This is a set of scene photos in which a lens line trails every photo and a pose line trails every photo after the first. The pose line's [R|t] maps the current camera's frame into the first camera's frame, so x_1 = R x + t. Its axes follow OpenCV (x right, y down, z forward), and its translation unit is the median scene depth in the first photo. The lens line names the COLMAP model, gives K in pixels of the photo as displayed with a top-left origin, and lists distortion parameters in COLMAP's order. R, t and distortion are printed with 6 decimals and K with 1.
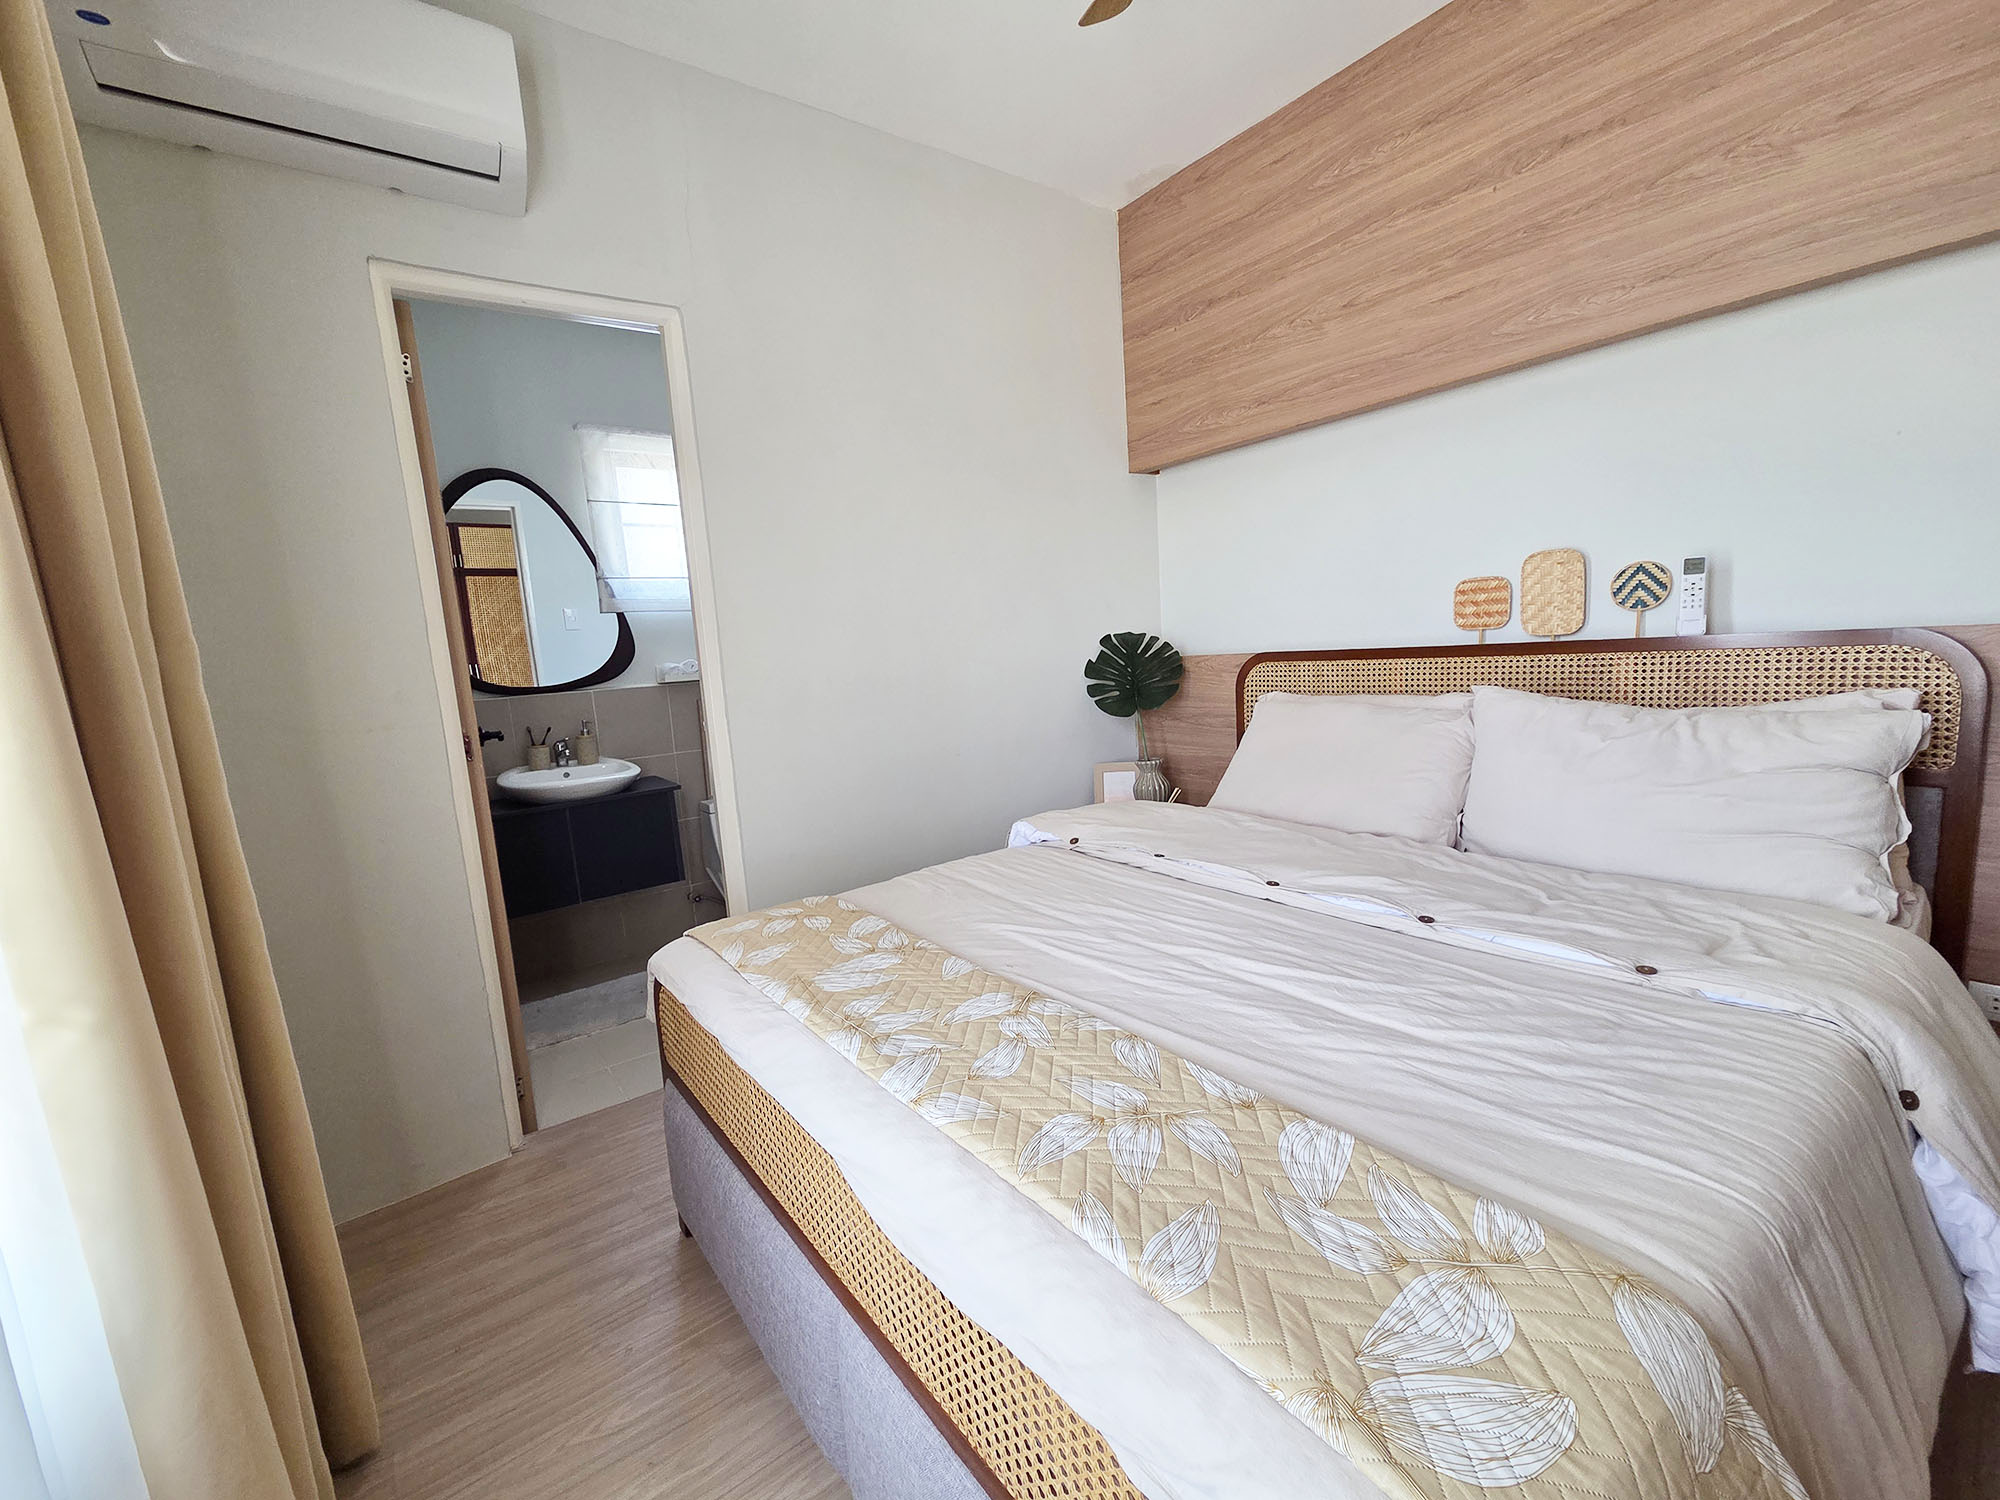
lens RADIAL K [[819.1, 0, 990.9], [0, 819.1, 755.8], [0, 0, 1]] dist [-0.003277, -0.000858]
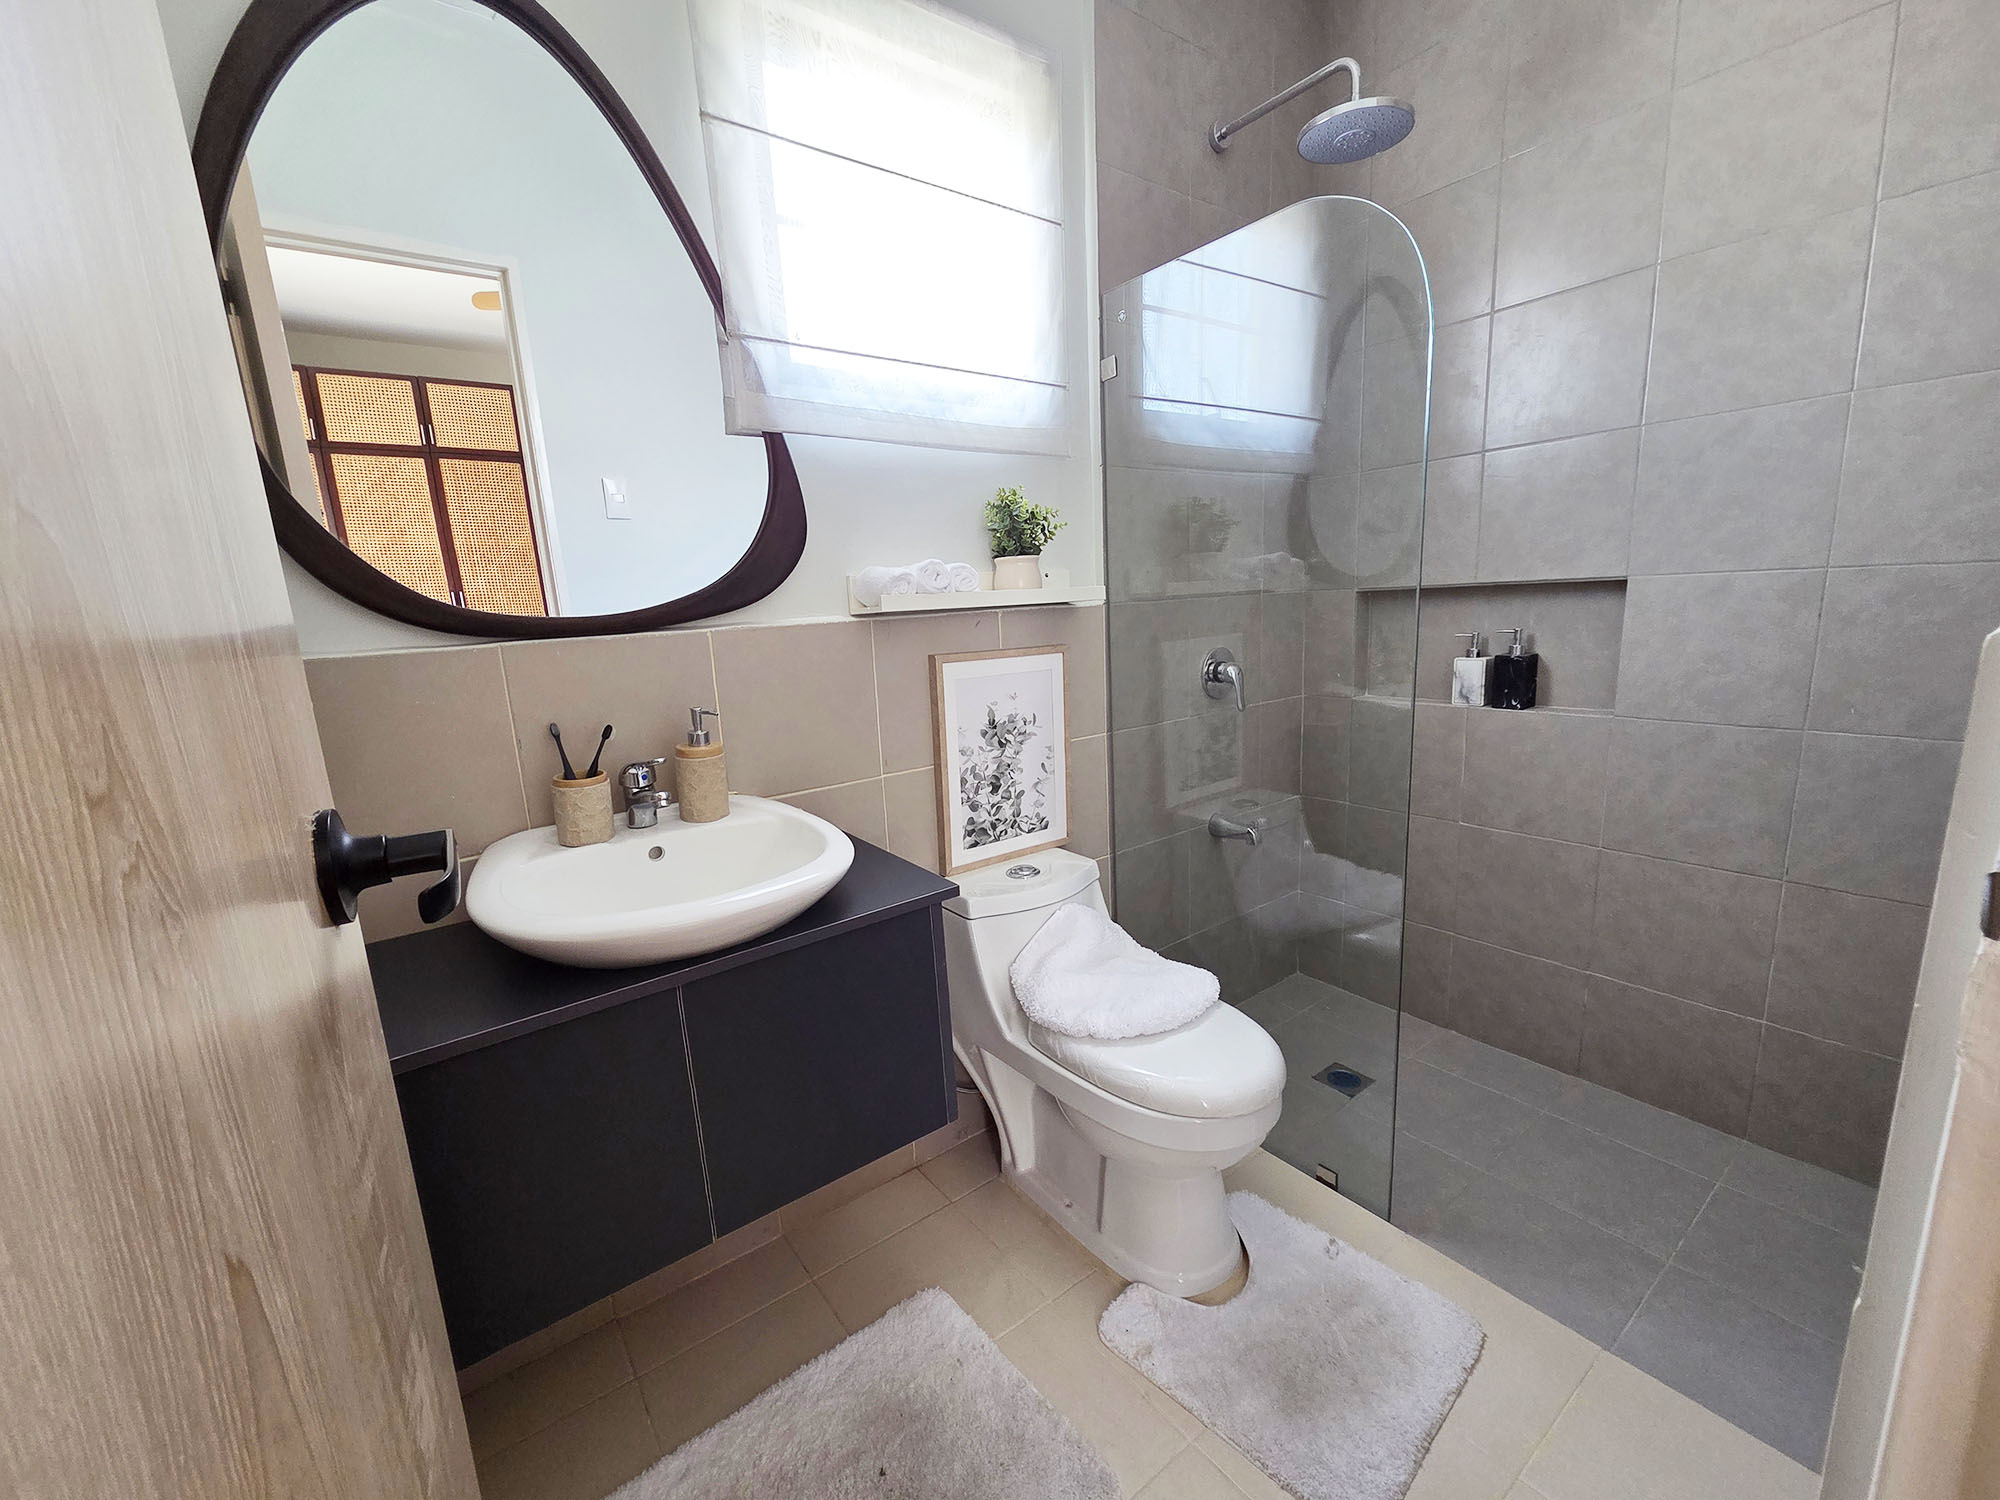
lens RADIAL K [[819.1, 0, 1008.5], [0, 819.1, 750.7], [0, 0, 1]] dist [-0.003277, -0.000858]
pose [[0.999820, 0.013112, 0.013746, -0.348764], [-0.013949, 0.997937, 0.062659, -0.048442], [-0.012896, -0.062840, 0.997940, 0.600504]]
